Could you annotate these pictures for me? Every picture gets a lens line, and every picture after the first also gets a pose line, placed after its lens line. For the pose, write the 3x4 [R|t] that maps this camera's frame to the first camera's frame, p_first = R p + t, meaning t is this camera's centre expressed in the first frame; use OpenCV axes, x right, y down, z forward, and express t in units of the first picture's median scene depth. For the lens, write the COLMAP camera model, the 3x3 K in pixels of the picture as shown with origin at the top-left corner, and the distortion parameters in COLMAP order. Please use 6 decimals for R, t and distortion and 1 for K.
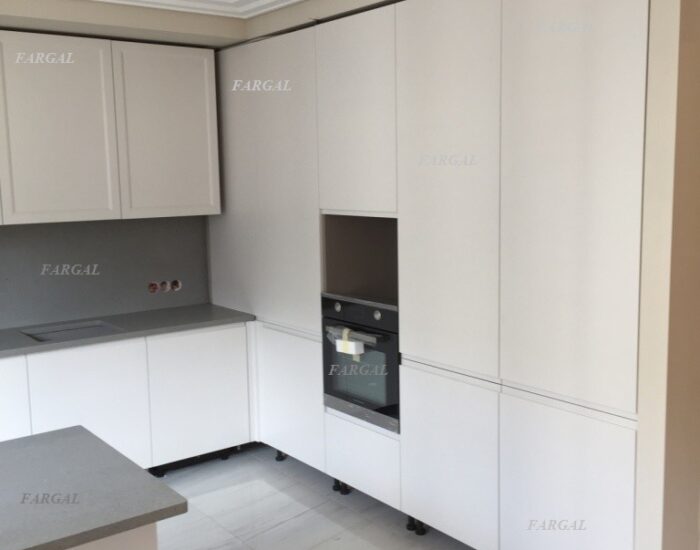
lens RADIAL K [[815.0, 0, 350.0], [0, 815.0, 275.0], [0, 0, 1]] dist [0.079105, -0.000635]
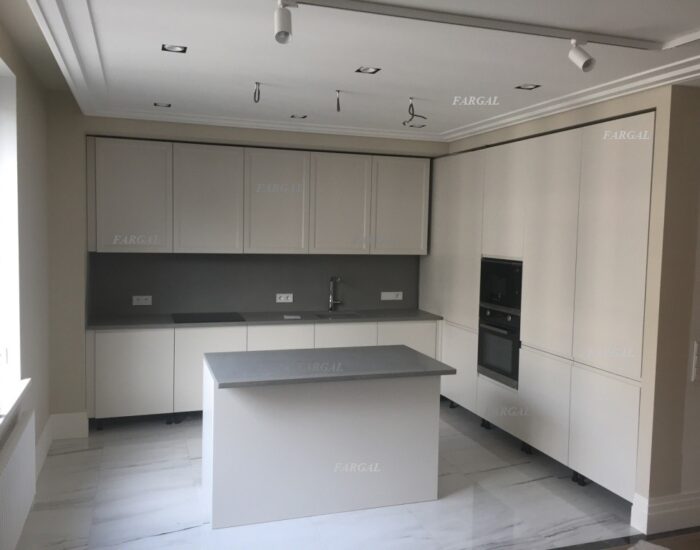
lens RADIAL K [[631.9, 0, 350.0], [0, 631.9, 275.0], [0, 0, 1]] dist [0.004541, 0.002576]
pose [[0.949177, 0.062491, -0.308477, 0.106739], [-0.078947, 0.996029, -0.041144, 0.036367], [0.304681, 0.063406, 0.950342, -0.312296]]
